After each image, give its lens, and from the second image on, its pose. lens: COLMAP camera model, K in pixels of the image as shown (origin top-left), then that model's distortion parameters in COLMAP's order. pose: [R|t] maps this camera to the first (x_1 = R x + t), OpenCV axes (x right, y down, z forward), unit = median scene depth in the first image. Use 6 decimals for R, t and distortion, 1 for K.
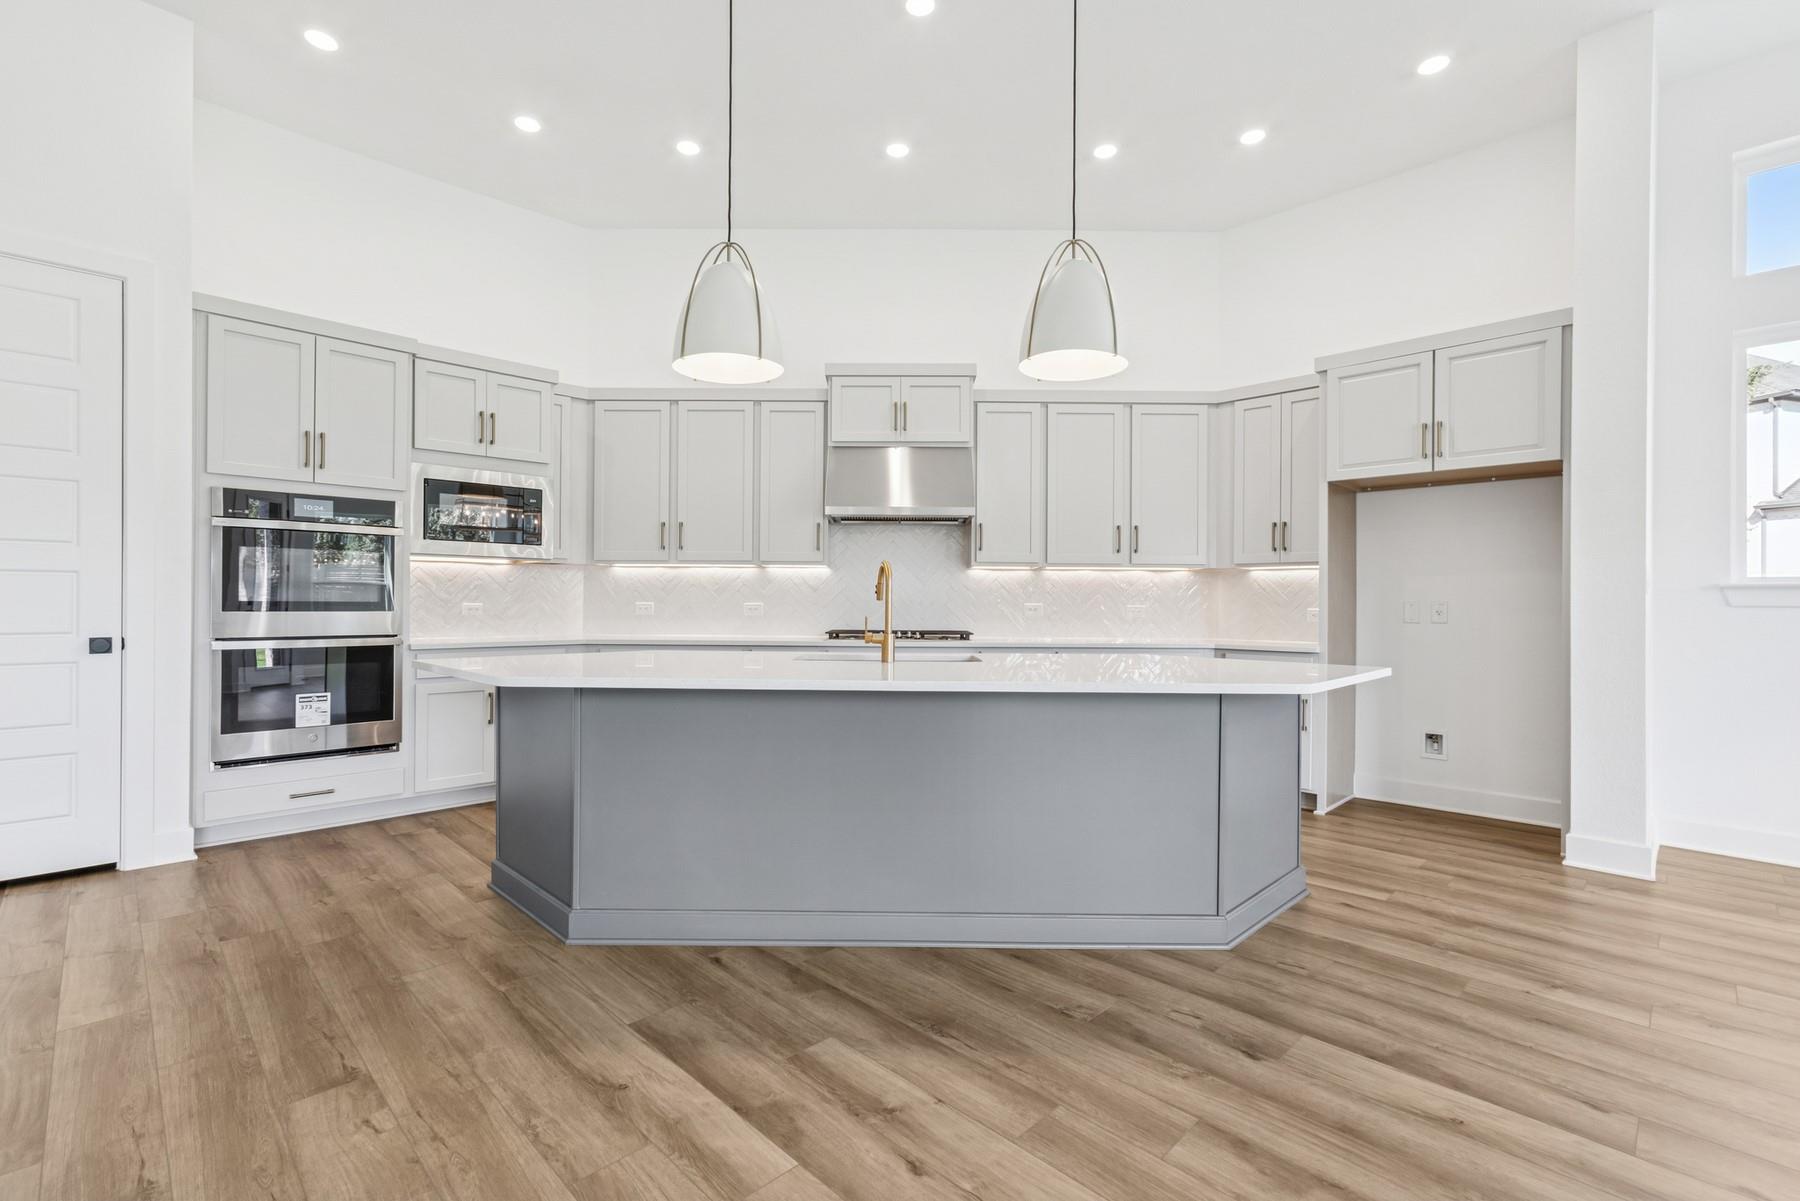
lens RADIAL K [[803.9, 0, 894.8], [0, 803.9, 600.9], [0, 0, 1]] dist [-0.002560, 0.002669]
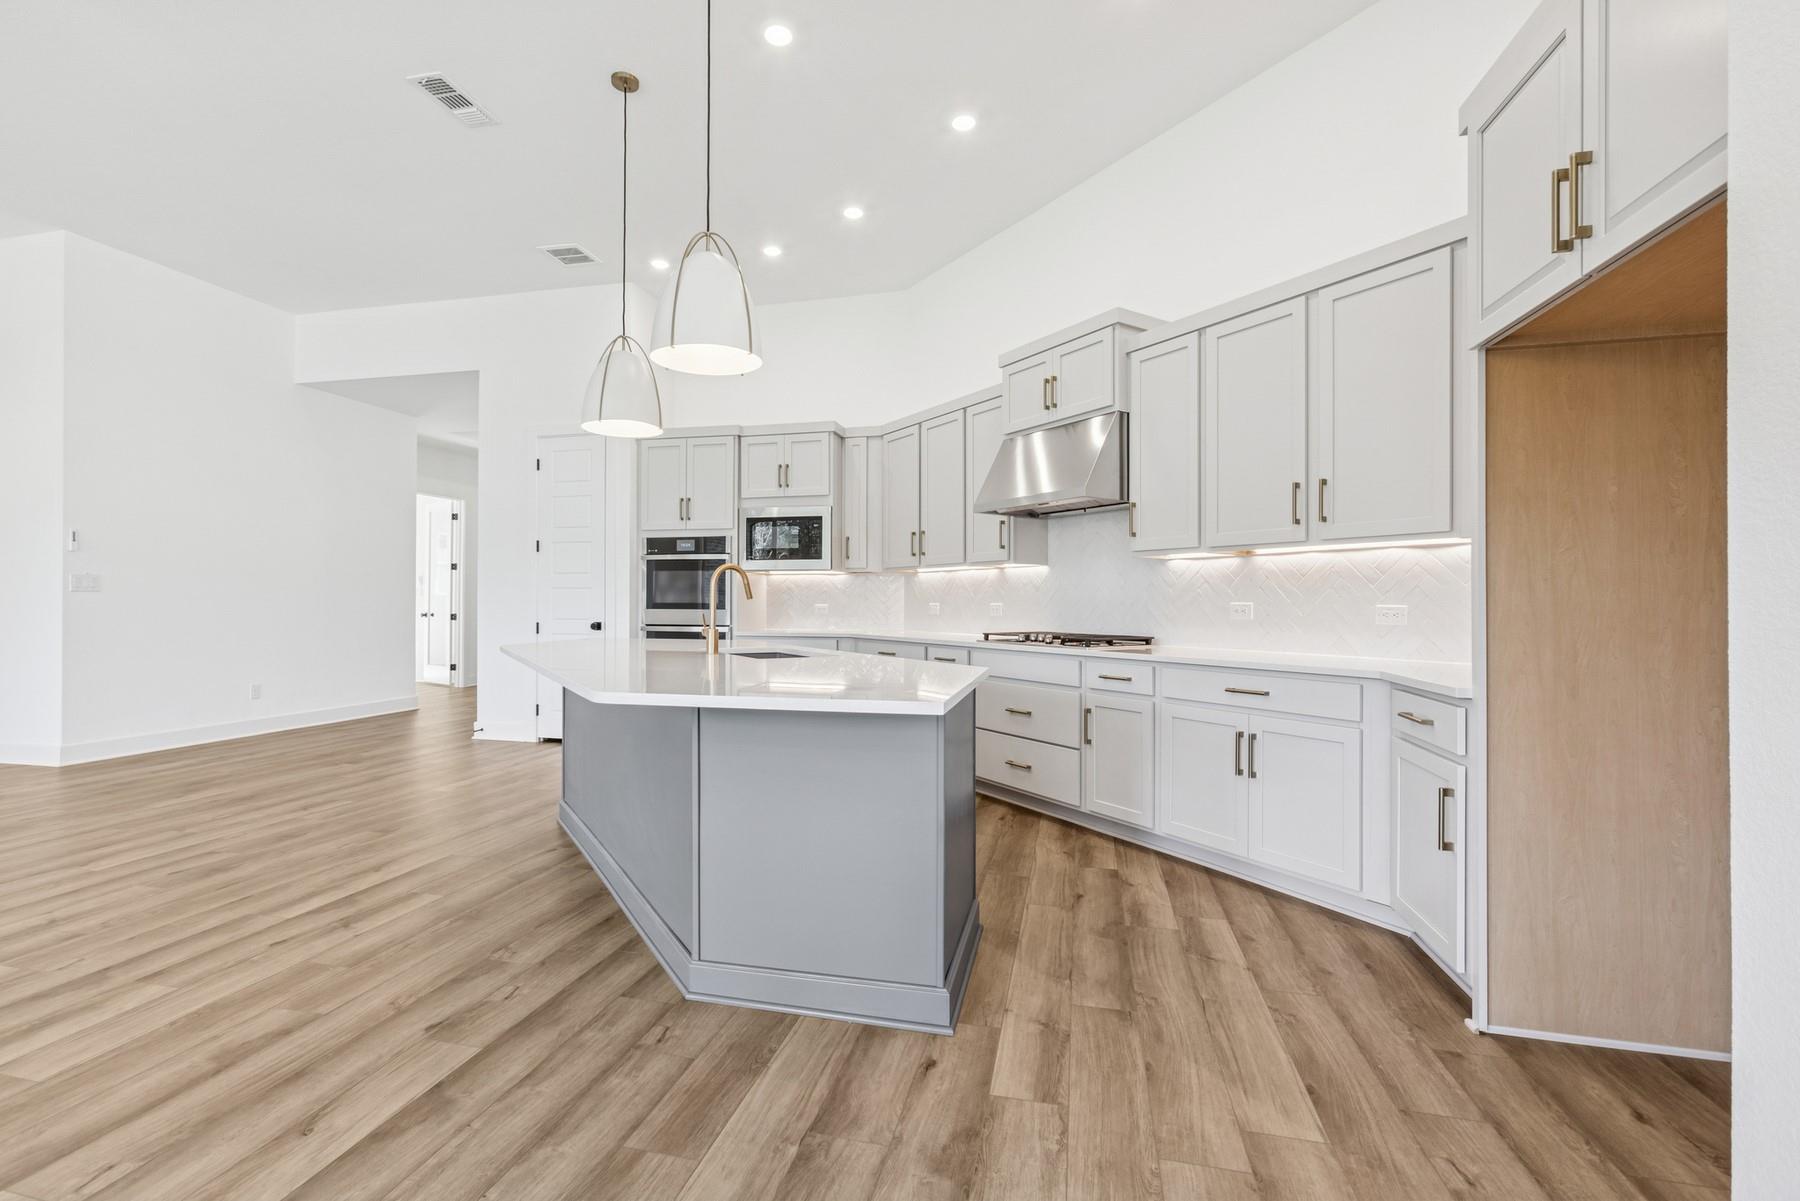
lens RADIAL K [[803.9, 0, 894.9], [0, 803.9, 609.0], [0, 0, 1]] dist [-0.002560, 0.002669]
pose [[0.526187, 0.003245, -0.850363, 0.929895], [0.003457, 0.999976, 0.005955, 0.005047], [0.850362, -0.006073, 0.526164, 0.536806]]
